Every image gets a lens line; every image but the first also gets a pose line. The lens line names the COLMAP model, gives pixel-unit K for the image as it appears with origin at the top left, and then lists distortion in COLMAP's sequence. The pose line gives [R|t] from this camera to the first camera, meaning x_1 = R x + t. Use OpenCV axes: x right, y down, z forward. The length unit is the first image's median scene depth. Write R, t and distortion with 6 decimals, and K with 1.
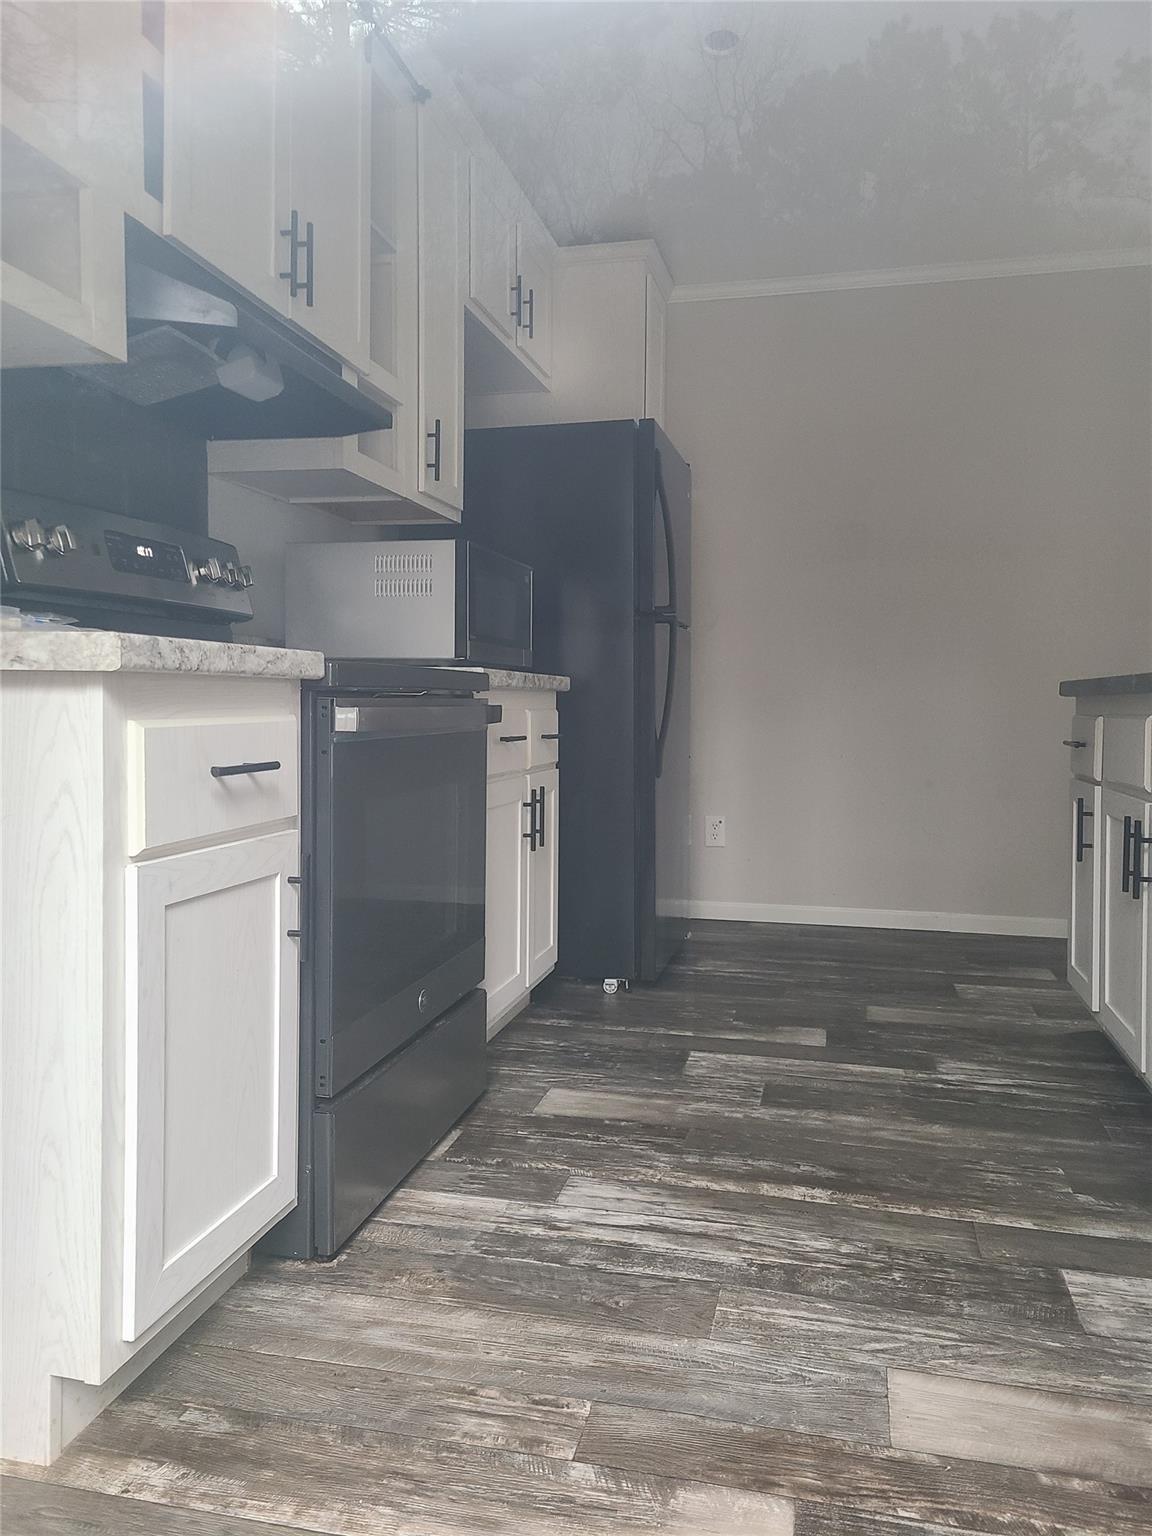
lens RADIAL K [[1149.9, 0, 584.2], [0, 1149.9, 746.7], [0, 0, 1]] dist [0.072792, -0.054570]
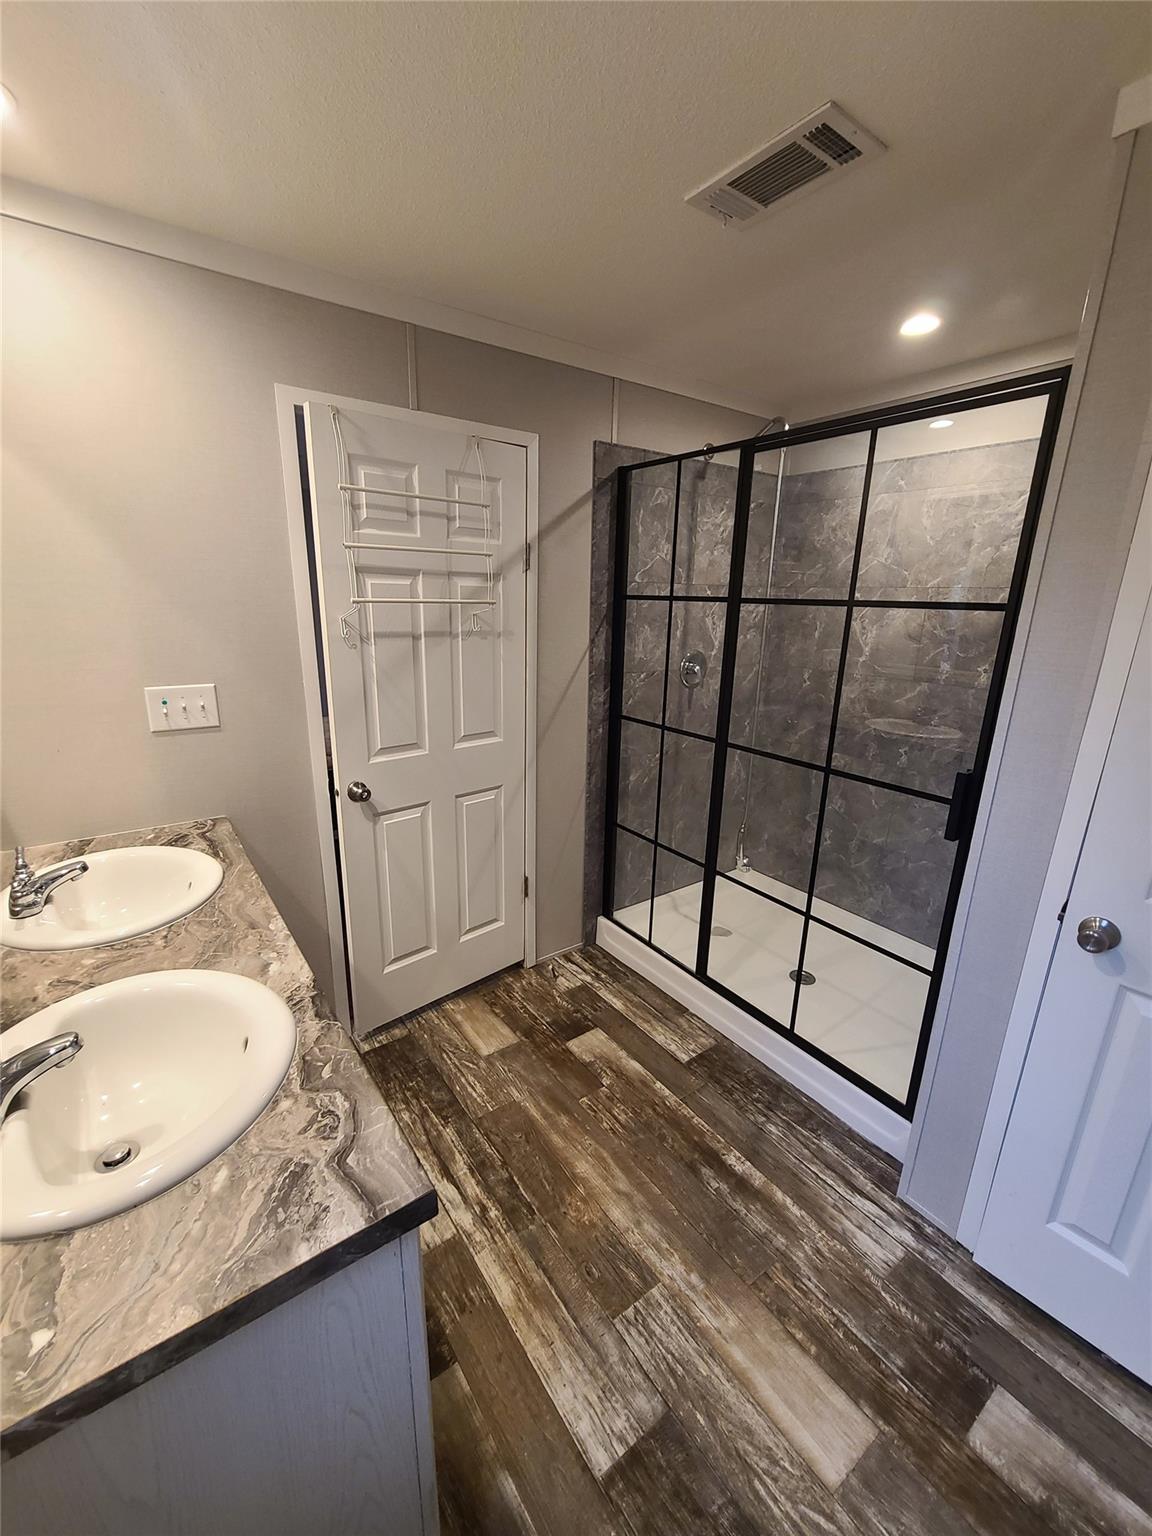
lens RADIAL K [[627.6, 0, 568.3], [0, 627.6, 770.3], [0, 0, 1]] dist [0.002946, -0.002939]
pose [[-0.746820, -0.208535, 0.631484, -0.069633], [-0.006453, 0.951791, 0.306679, -0.383502], [-0.664995, 0.224959, -0.712163, 1.500495]]
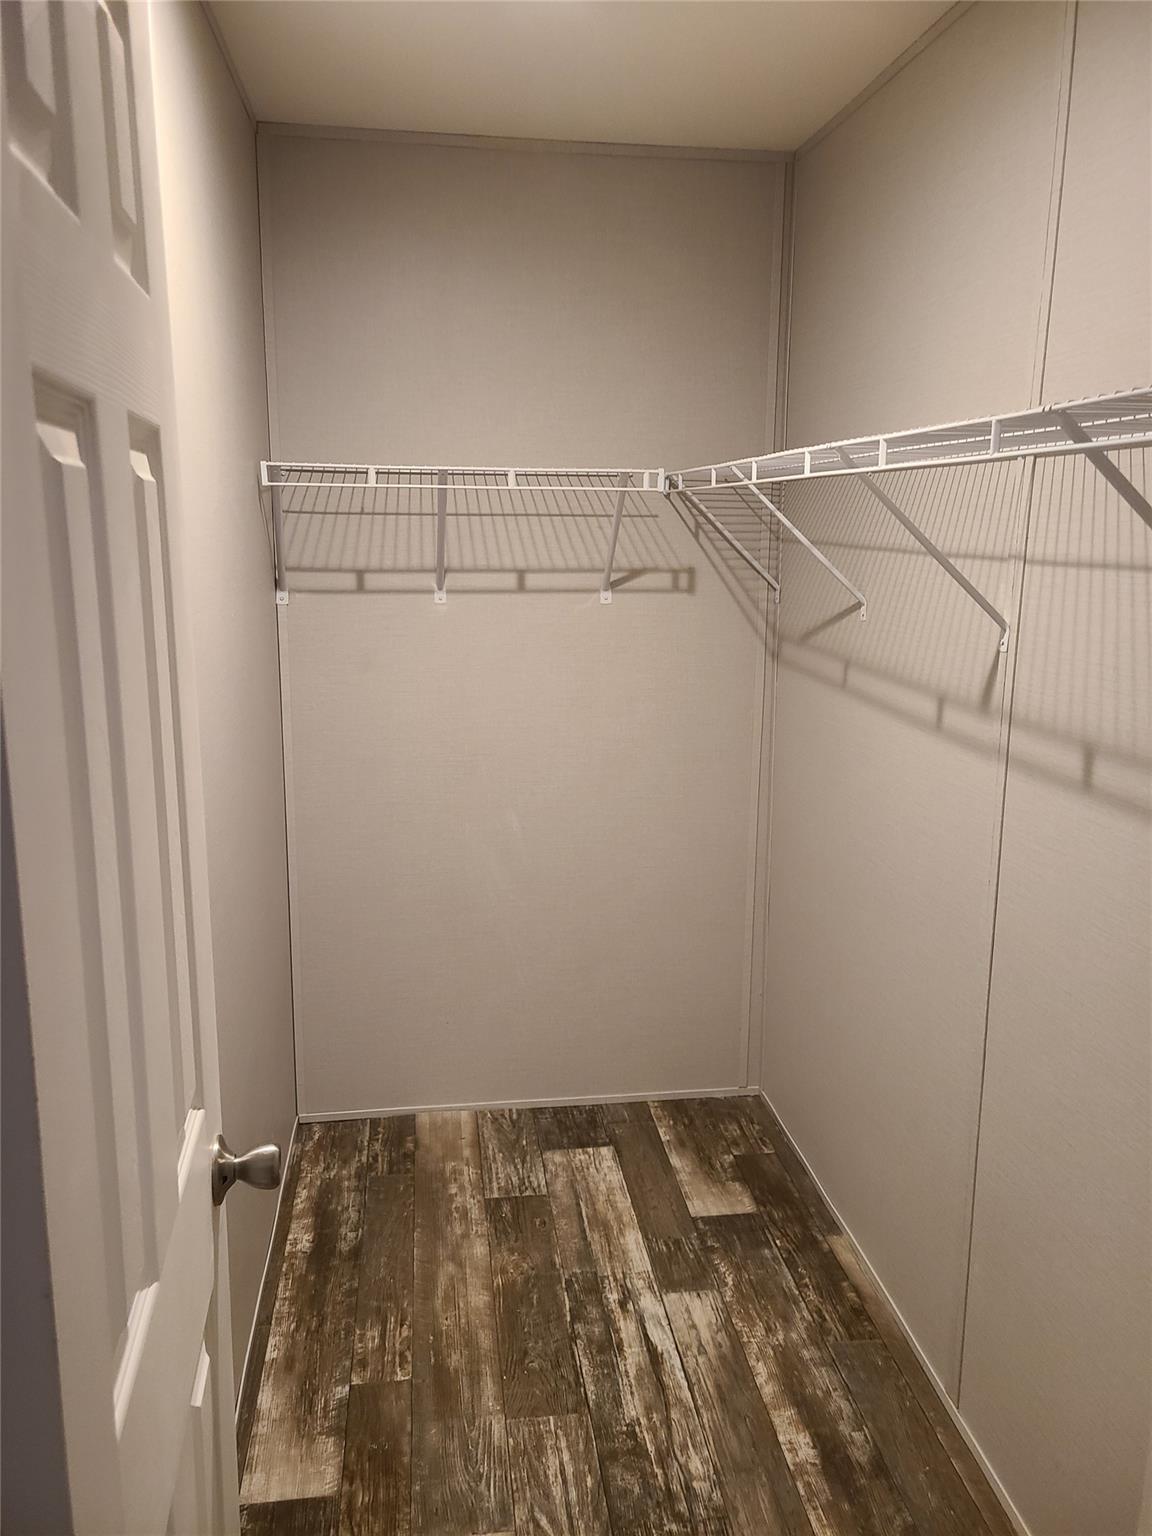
lens RADIAL K [[1149.9, 0, 569.3], [0, 1149.9, 768.1], [0, 0, 1]] dist [0.072792, -0.054570]
pose [[0.346130, 0.186259, -0.919512, 1.229517], [-0.039691, 0.982124, 0.184001, -0.334517], [0.937347, -0.027192, 0.347335, 0.756442]]
